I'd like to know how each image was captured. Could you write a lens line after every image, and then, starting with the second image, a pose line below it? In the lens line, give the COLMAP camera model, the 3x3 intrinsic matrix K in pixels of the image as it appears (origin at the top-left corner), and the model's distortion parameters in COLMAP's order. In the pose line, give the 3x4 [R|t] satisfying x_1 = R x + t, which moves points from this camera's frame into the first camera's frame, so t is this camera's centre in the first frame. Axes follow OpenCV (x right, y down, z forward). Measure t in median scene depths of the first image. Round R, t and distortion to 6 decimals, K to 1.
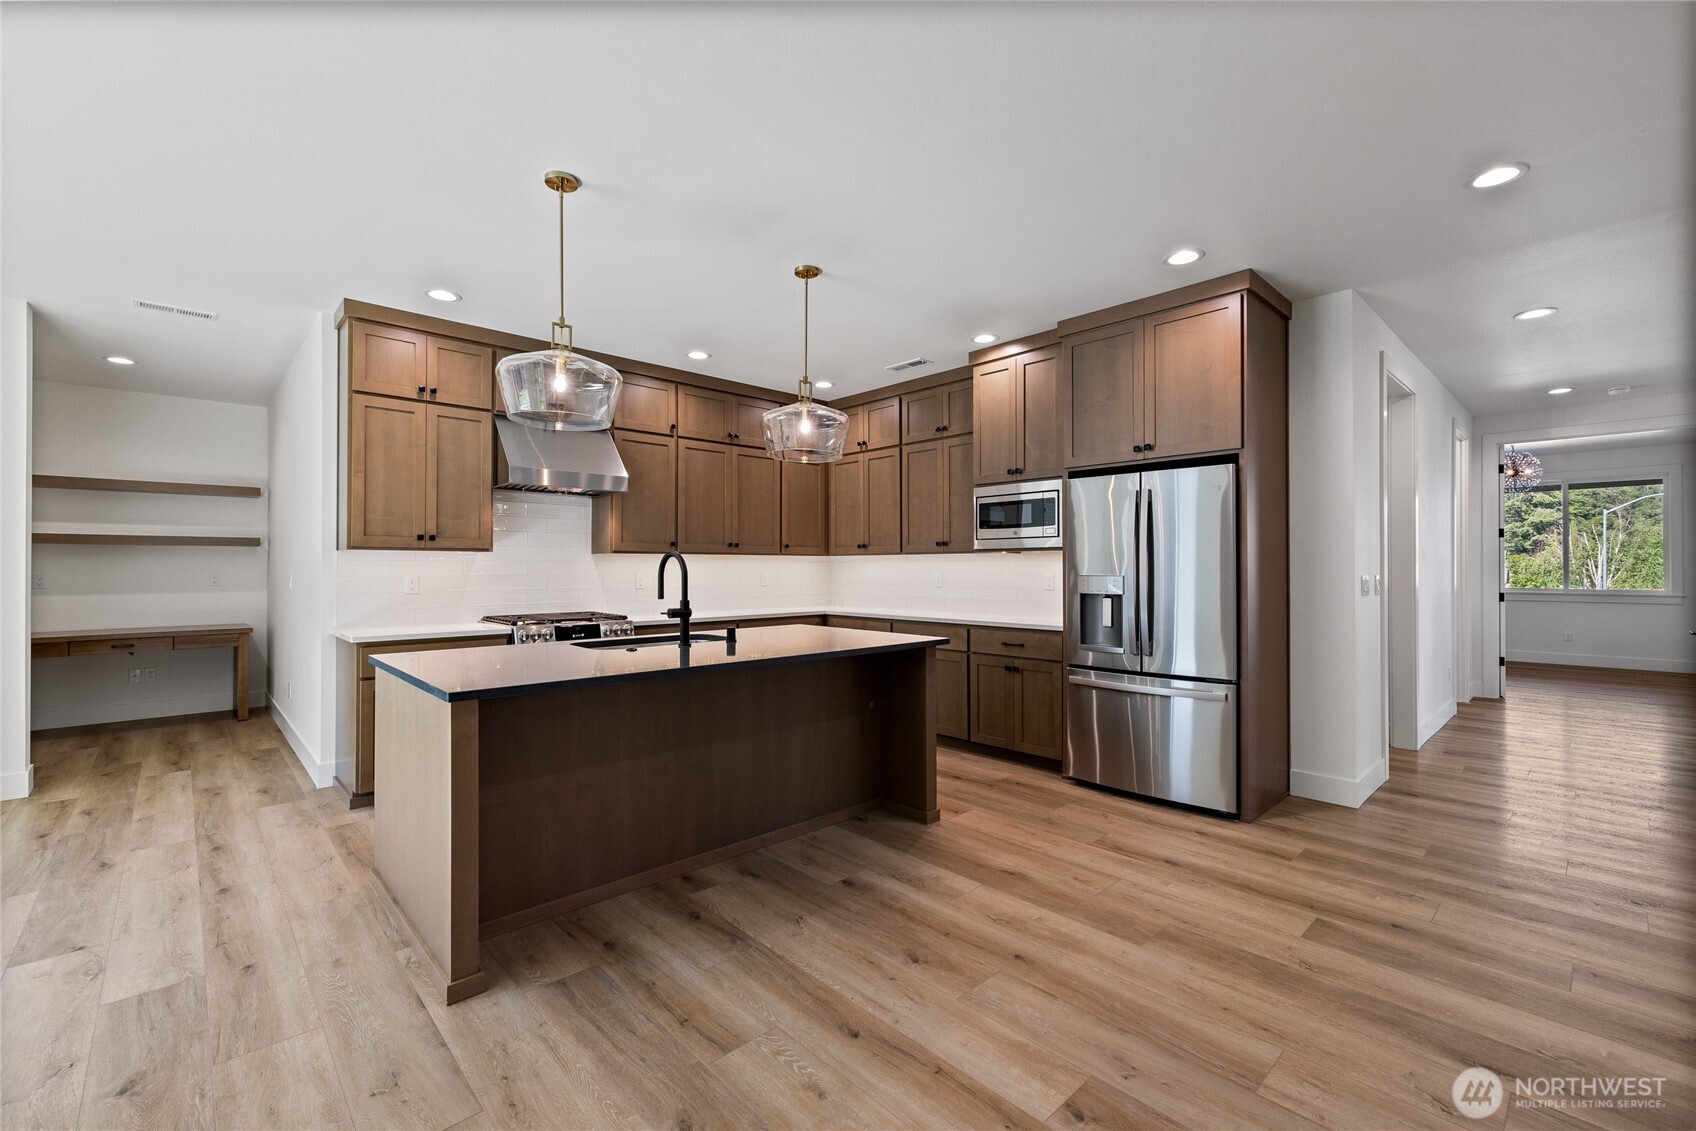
lens RADIAL K [[713.0, 0, 836.7], [0, 713.0, 563.8], [0, 0, 1]] dist [0.000232, 0.000808]
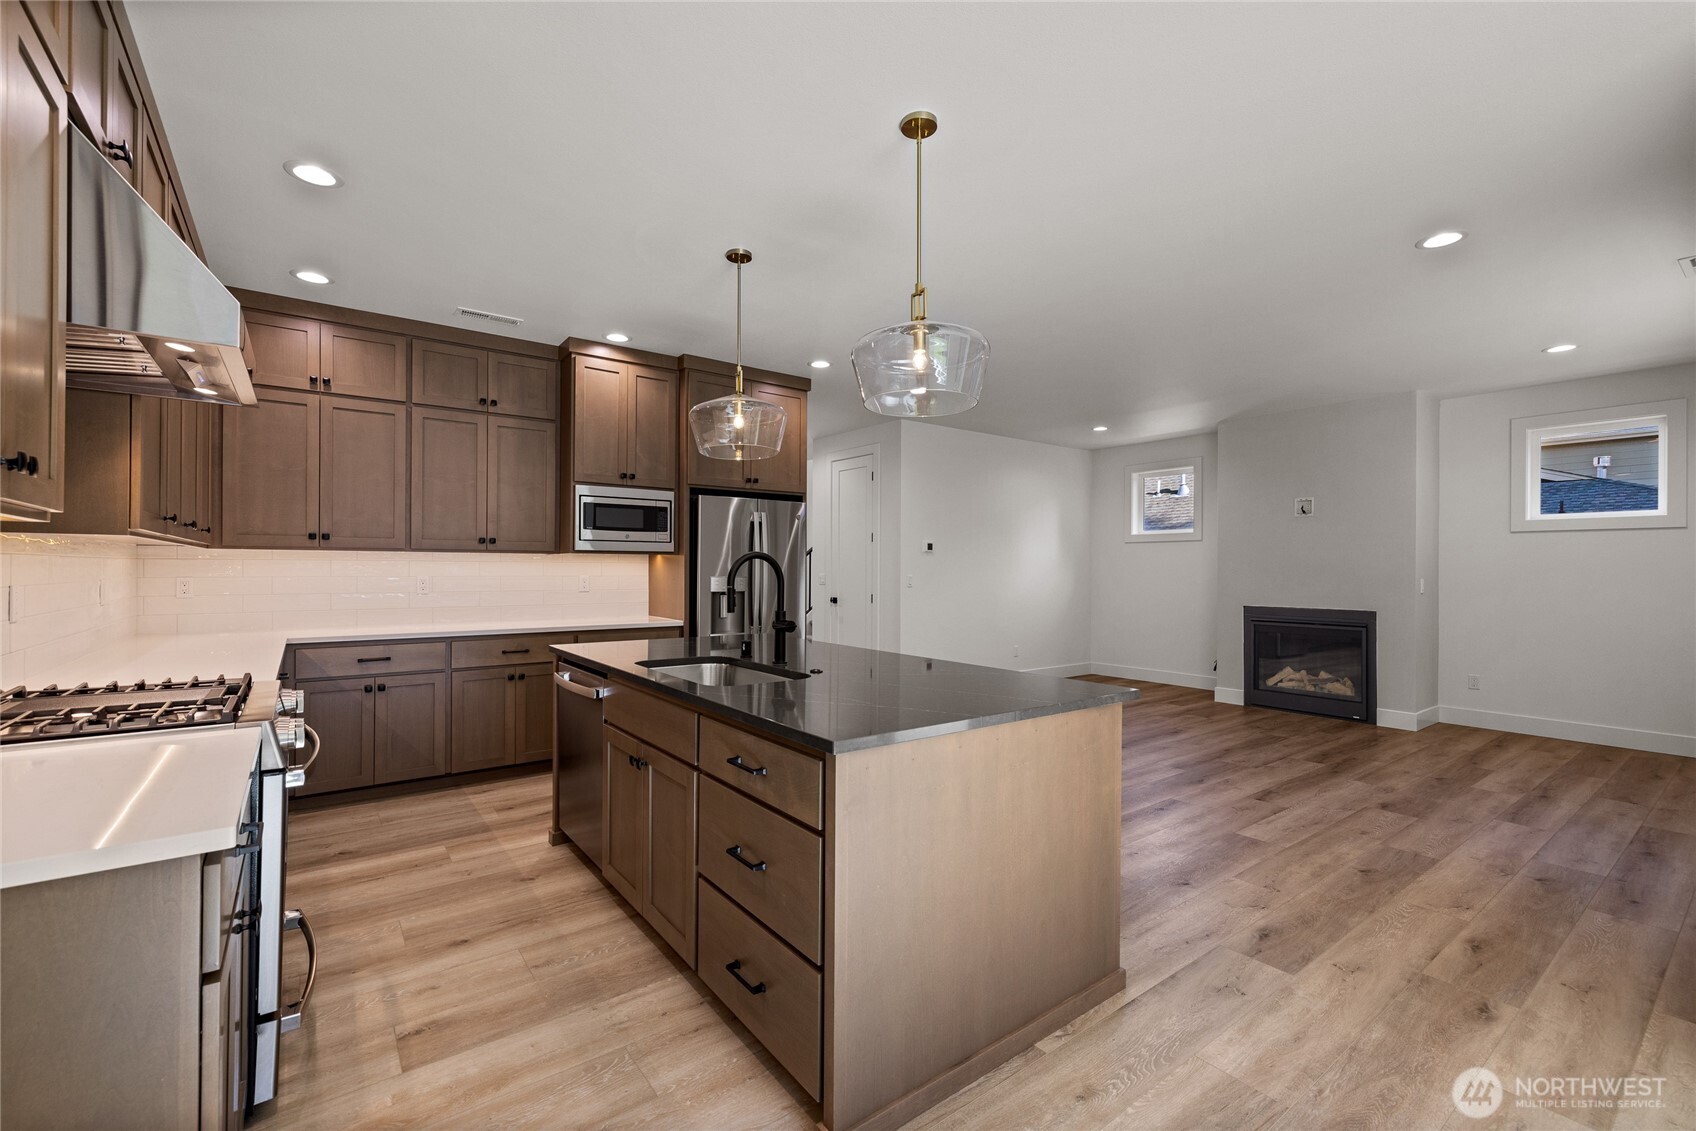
lens RADIAL K [[713.0, 0, 836.7], [0, 713.0, 563.8], [0, 0, 1]] dist [0.000232, 0.000808]
pose [[0.109039, 0.008876, 0.993998, -0.881293], [-0.011380, 0.999906, -0.007681, 0.001135], [-0.993972, -0.010474, 0.109130, 0.702750]]
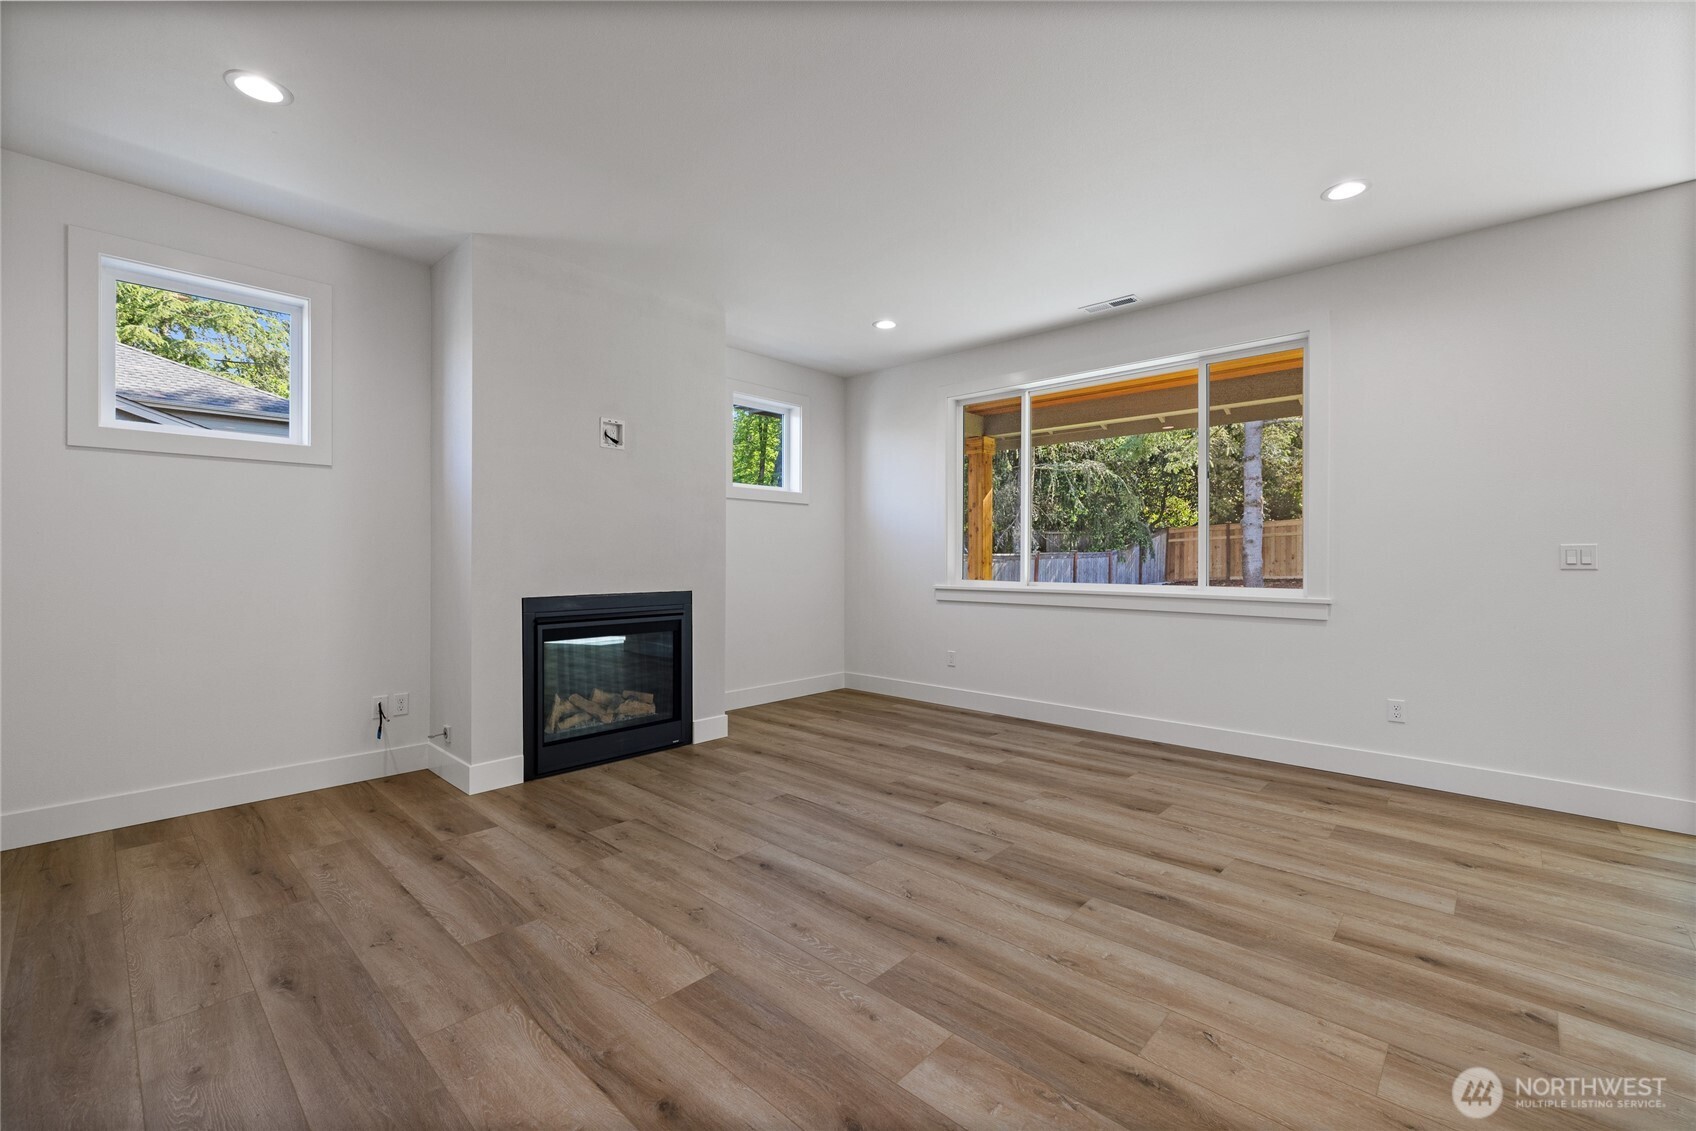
lens RADIAL K [[714.2, 0, 827.9], [0, 714.2, 556.9], [0, 0, 1]] dist [0.000639, 0.000965]
pose [[-0.998060, -0.000876, -0.062251, 0.634508], [-0.000456, 0.999977, -0.006752, 0.031788], [0.062256, -0.006711, -0.998038, 0.866721]]
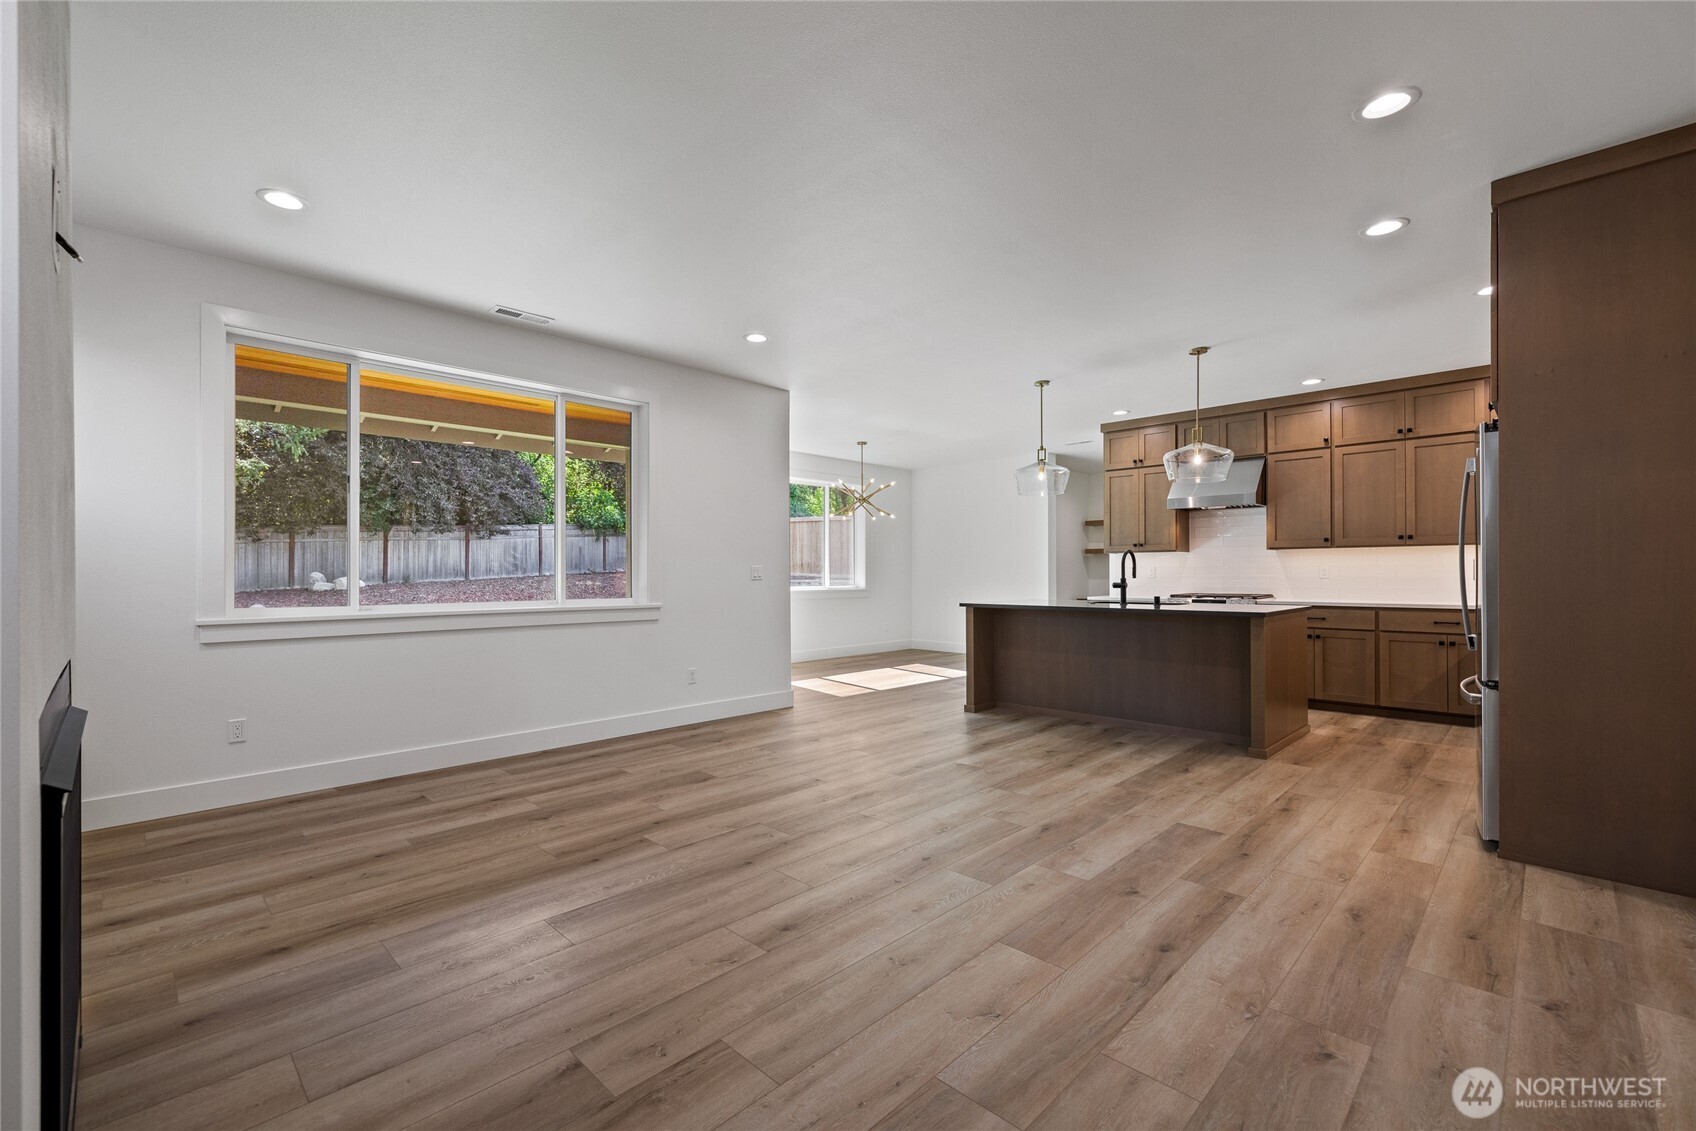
lens RADIAL K [[720.3, 0, 826.3], [0, 720.3, 572.1], [0, 0, 1]] dist [0.002850, 0.000473]
pose [[0.035764, -0.001224, -0.999360, 1.264989], [0.008612, 0.999962, -0.000916, 0.026745], [0.999323, -0.008573, 0.035773, 0.181110]]
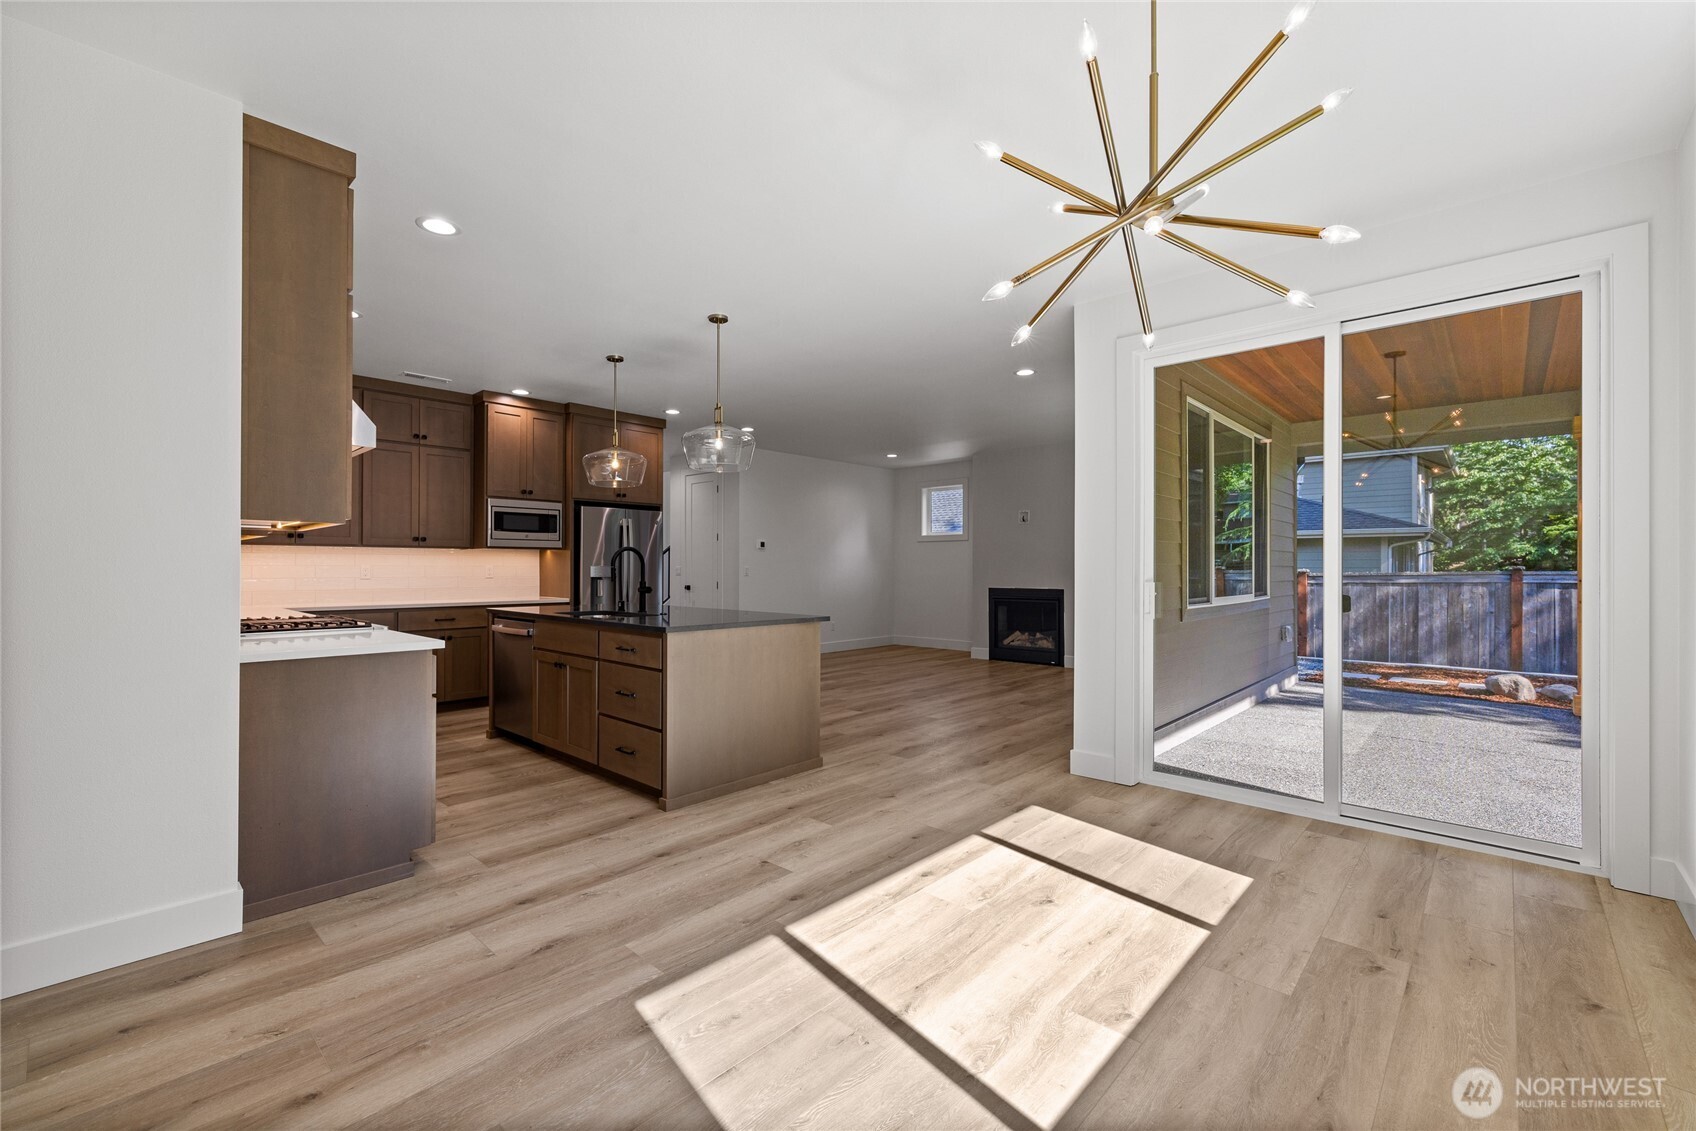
lens RADIAL K [[711.5, 0, 830.0], [0, 711.5, 563.2], [0, 0, 1]] dist [-0.001309, -0.000113]
pose [[-0.067934, 0.007988, 0.997658, -1.411291], [-0.007487, 0.999936, -0.008516, 0.020497], [-0.997662, -0.008048, -0.067870, 0.599823]]
